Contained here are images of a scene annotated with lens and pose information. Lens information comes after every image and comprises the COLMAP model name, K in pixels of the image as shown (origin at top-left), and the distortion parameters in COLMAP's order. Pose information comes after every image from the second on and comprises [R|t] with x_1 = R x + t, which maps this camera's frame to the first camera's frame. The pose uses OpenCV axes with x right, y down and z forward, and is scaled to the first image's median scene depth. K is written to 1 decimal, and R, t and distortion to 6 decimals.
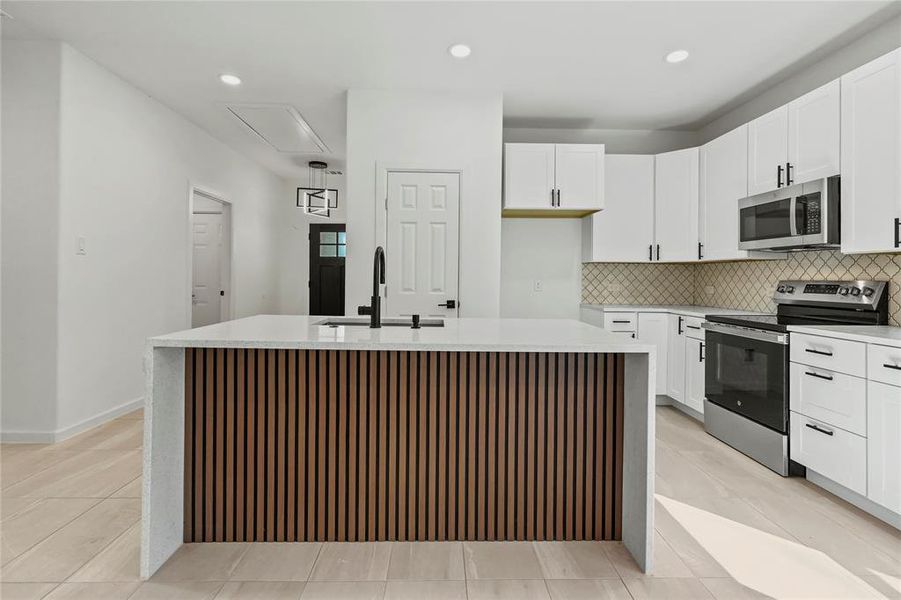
lens RADIAL K [[425.6, 0, 451.9], [0, 425.6, 276.4], [0, 0, 1]] dist [0.001107, 0.000228]
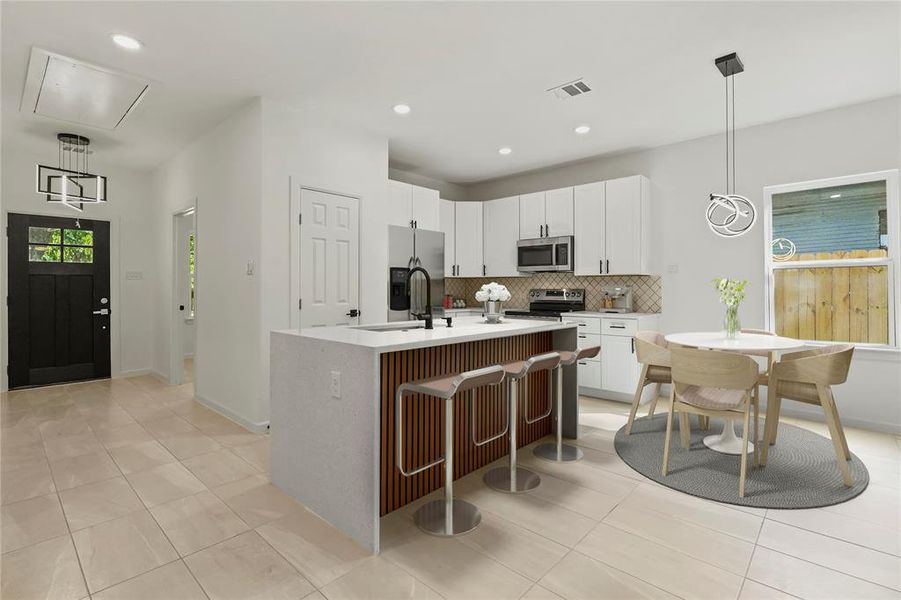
lens RADIAL K [[421.2, 0, 450.0], [0, 421.2, 287.8], [0, 0, 1]] dist [-0.001620, -0.000209]
pose [[0.702312, -0.008859, 0.711814, -0.703124], [0.004837, 0.999959, 0.007672, -0.011306], [-0.711853, -0.001945, 0.702326, 0.026954]]
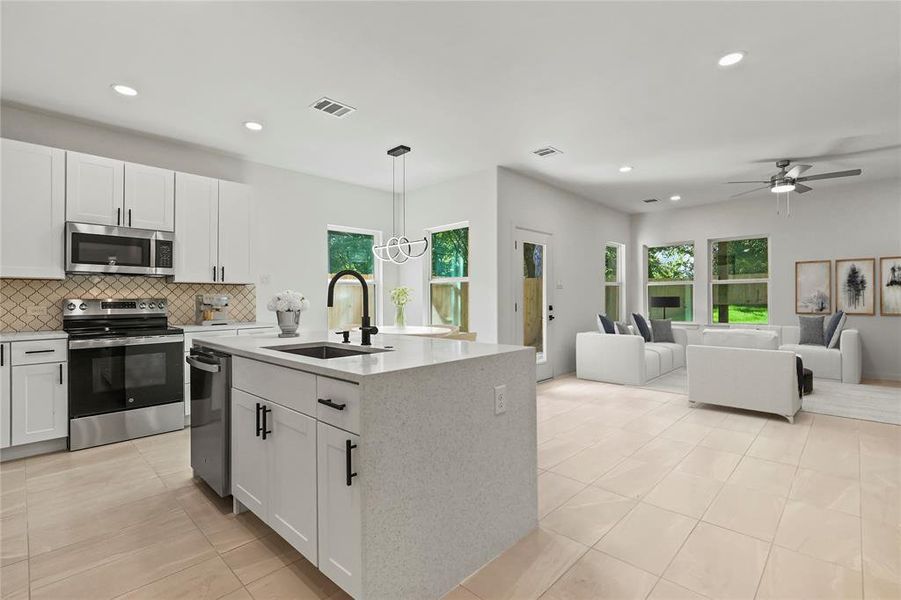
lens RADIAL K [[421.9, 0, 450.5], [0, 421.9, 300.0], [0, 0, 1]] dist [-0.001381, -0.000268]
pose [[-0.698391, -0.012437, 0.715609, -0.746887], [-0.005508, 0.999913, 0.012003, -0.008102], [-0.715696, 0.004441, -0.698398, 1.072678]]
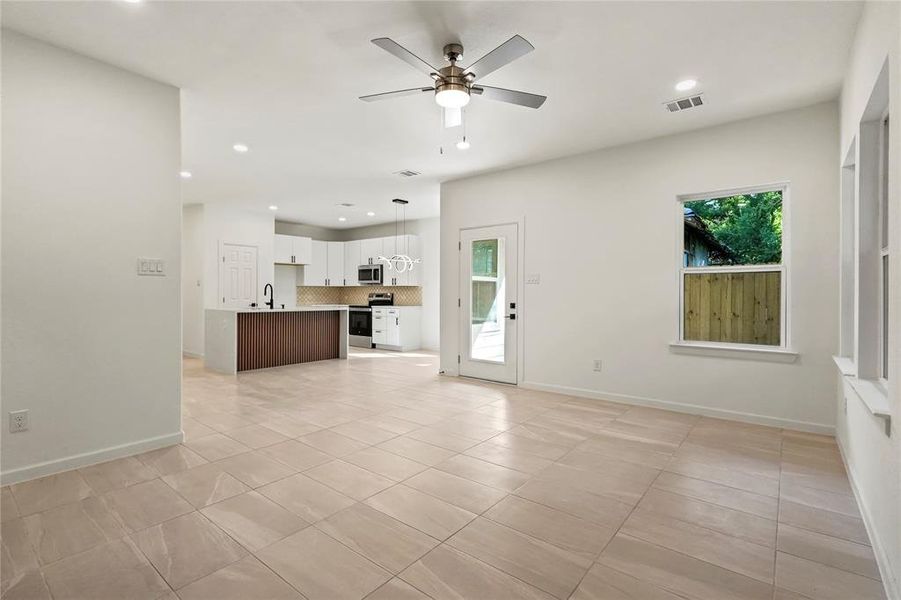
lens RADIAL K [[421.9, 0, 450.5], [0, 421.9, 300.0], [0, 0, 1]] dist [-0.001381, -0.000268]
pose [[0.653857, -0.018300, 0.756397, -1.150157], [0.000238, 0.999712, 0.023981, -0.016204], [-0.756618, -0.015500, 0.653674, -1.433899]]
